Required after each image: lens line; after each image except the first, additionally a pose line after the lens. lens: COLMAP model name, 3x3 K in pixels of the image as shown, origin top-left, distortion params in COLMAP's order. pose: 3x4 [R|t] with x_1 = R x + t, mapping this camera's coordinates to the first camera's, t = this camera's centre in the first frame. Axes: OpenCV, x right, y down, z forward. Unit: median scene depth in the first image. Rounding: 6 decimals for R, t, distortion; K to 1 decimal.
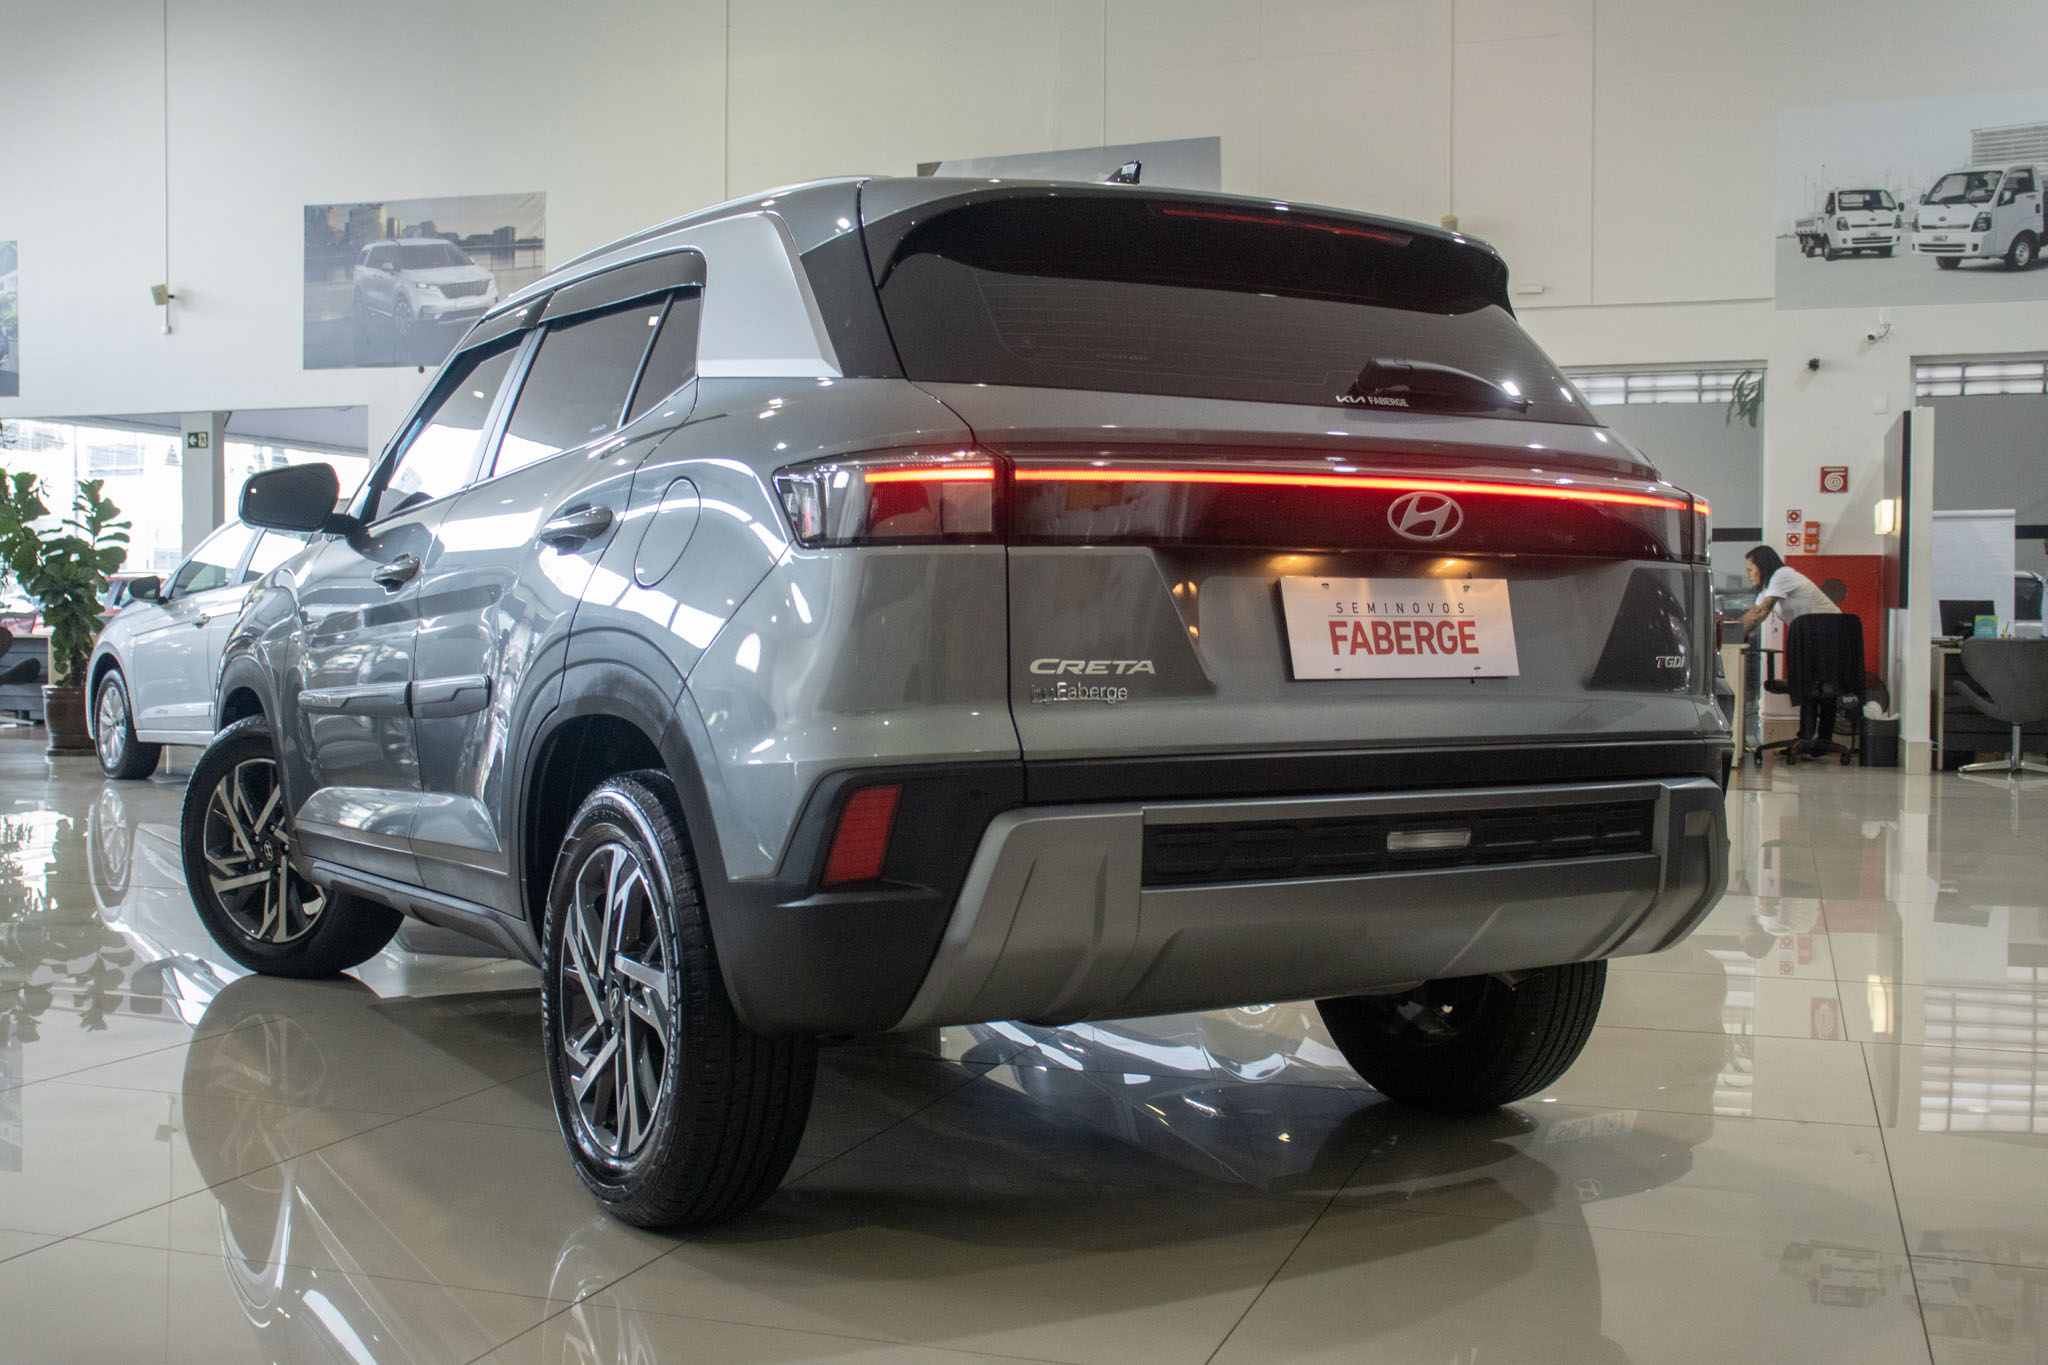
lens RADIAL K [[2223.9, 0, 1032.7], [0, 2223.9, 676.5], [0, 0, 1]] dist [-0.042847, 0.000000]
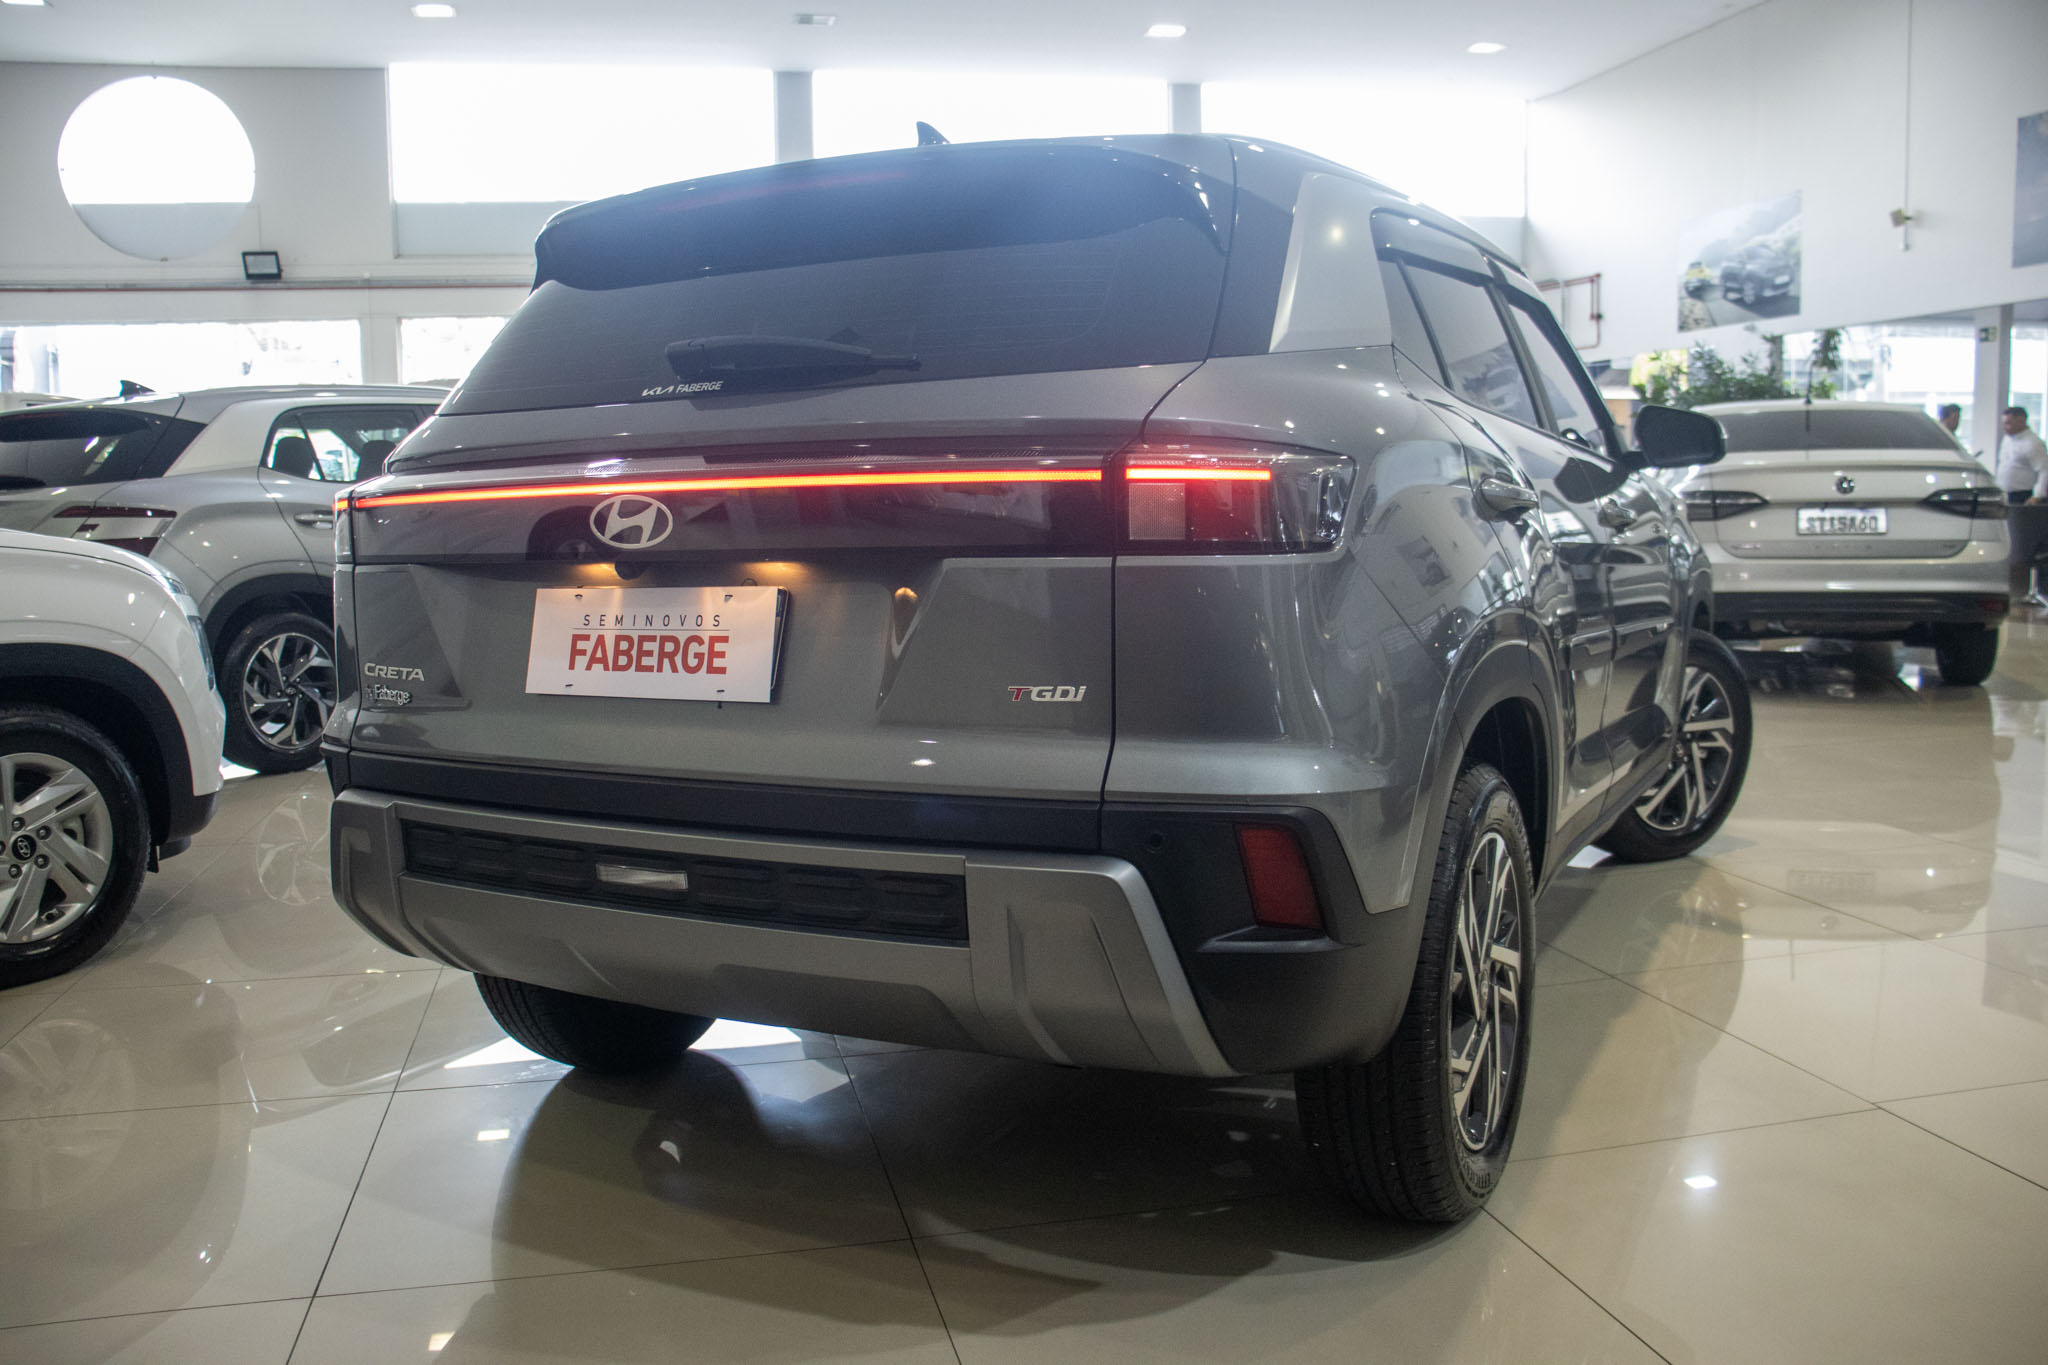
lens RADIAL K [[1711.1, 0, 1022.0], [0, 1711.1, 683.6], [0, 0, 1]] dist [-0.105467, 0.042449]
pose [[0.501092, 0.075990, -0.862051, 0.846737], [0.009633, 0.995586, 0.093360, -0.068856], [0.865341, -0.055086, 0.498148, 0.781676]]
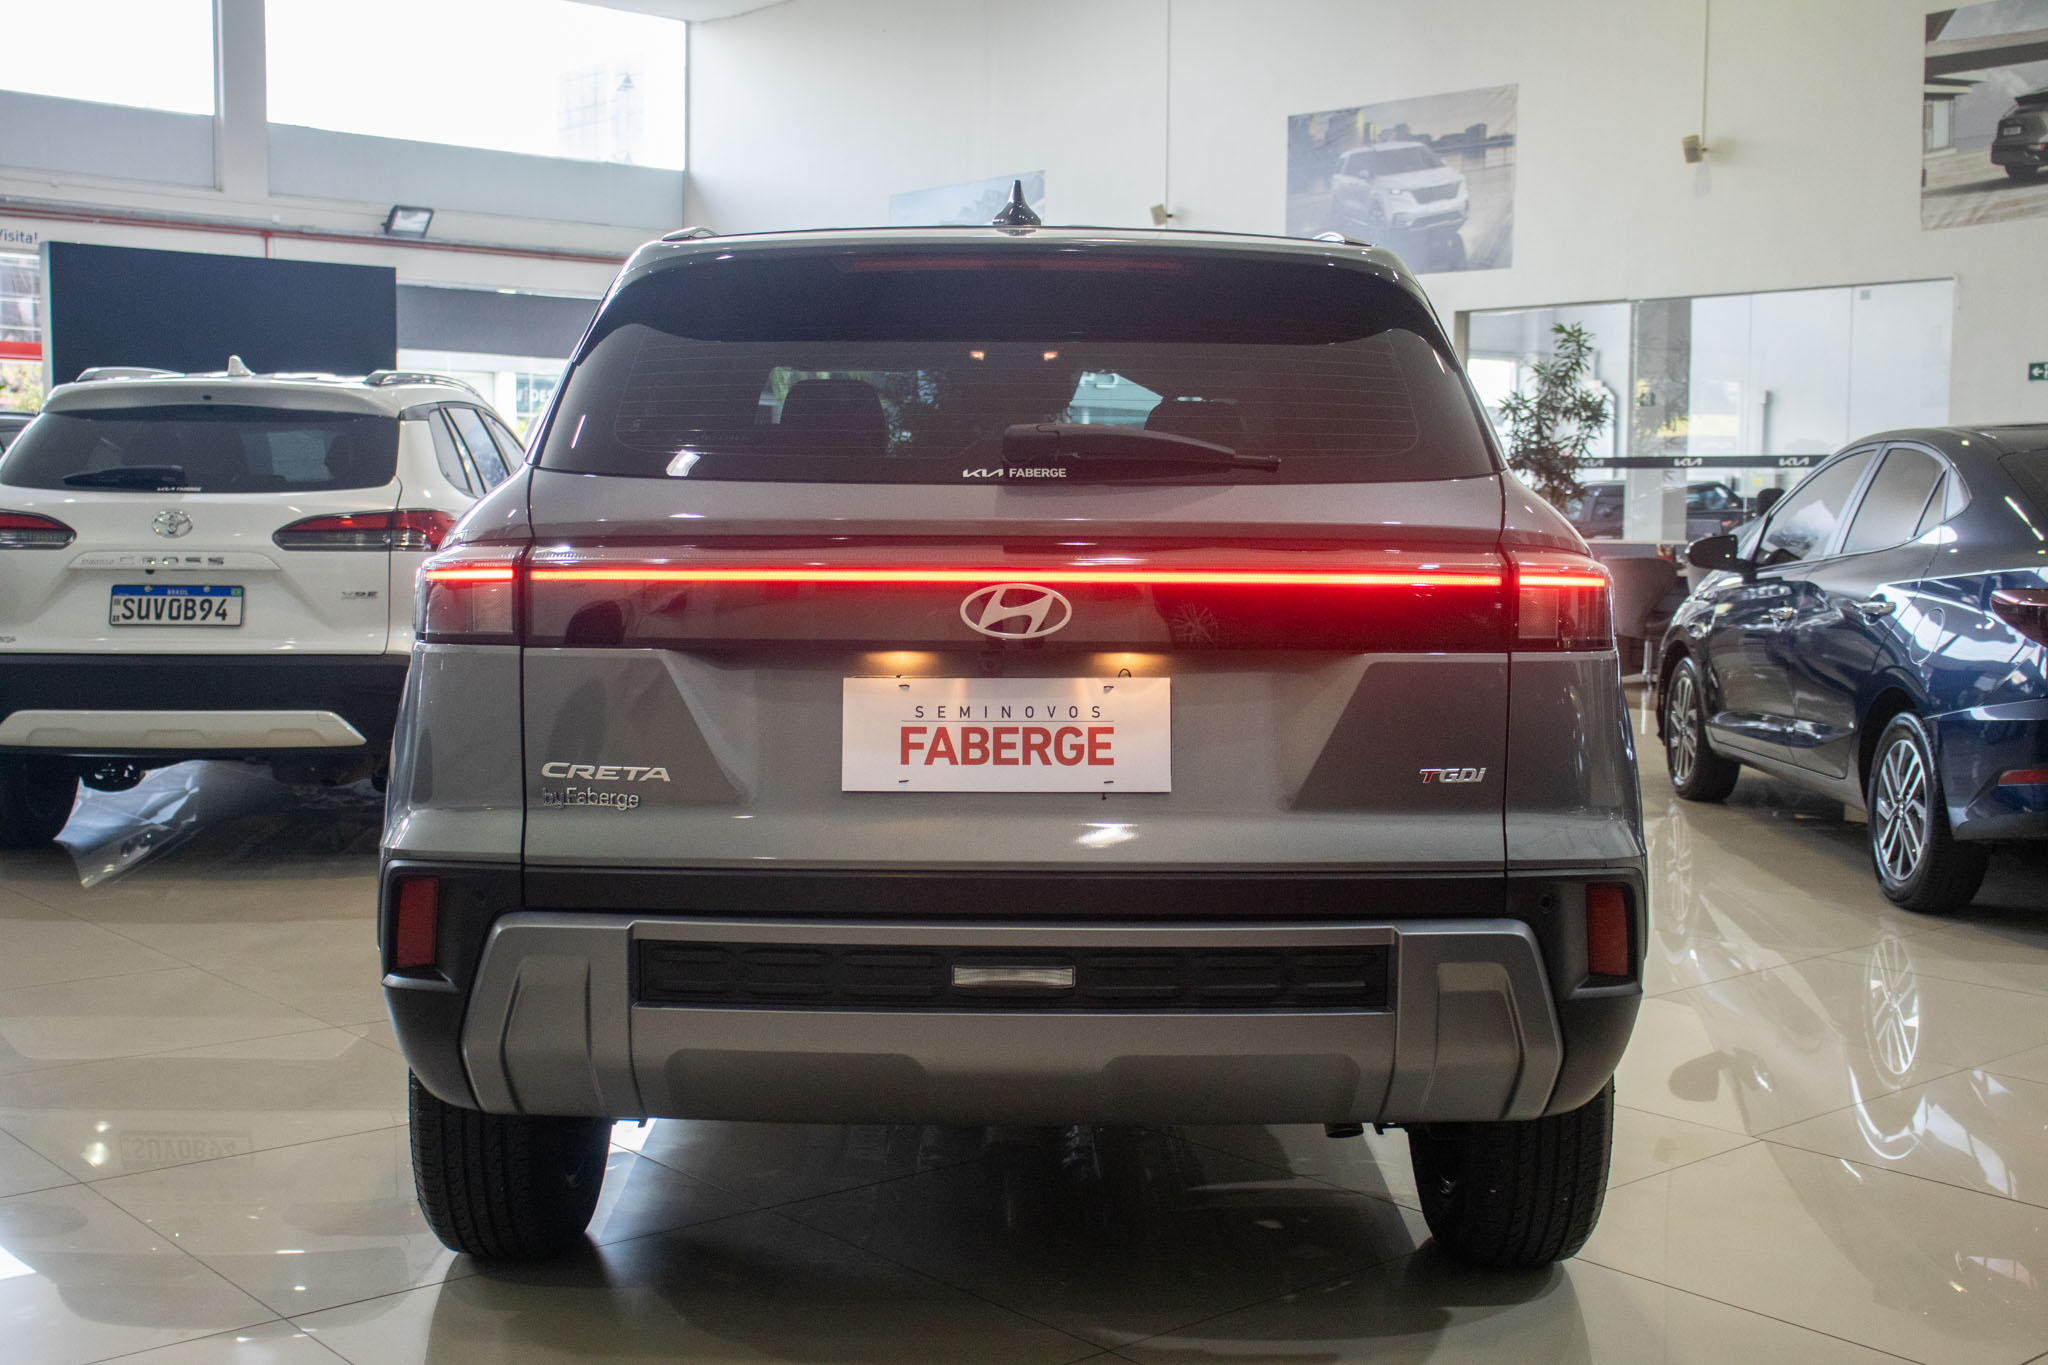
lens RADIAL K [[2373.6, 0, 1008.3], [0, 2373.6, 665.7], [0, 0, 1]] dist [-0.068776, 0.000000]
pose [[0.853410, 0.035778, -0.520011, 0.657323], [-0.013668, 0.998835, 0.046291, -0.093036], [0.521061, -0.032397, 0.852904, 0.192891]]
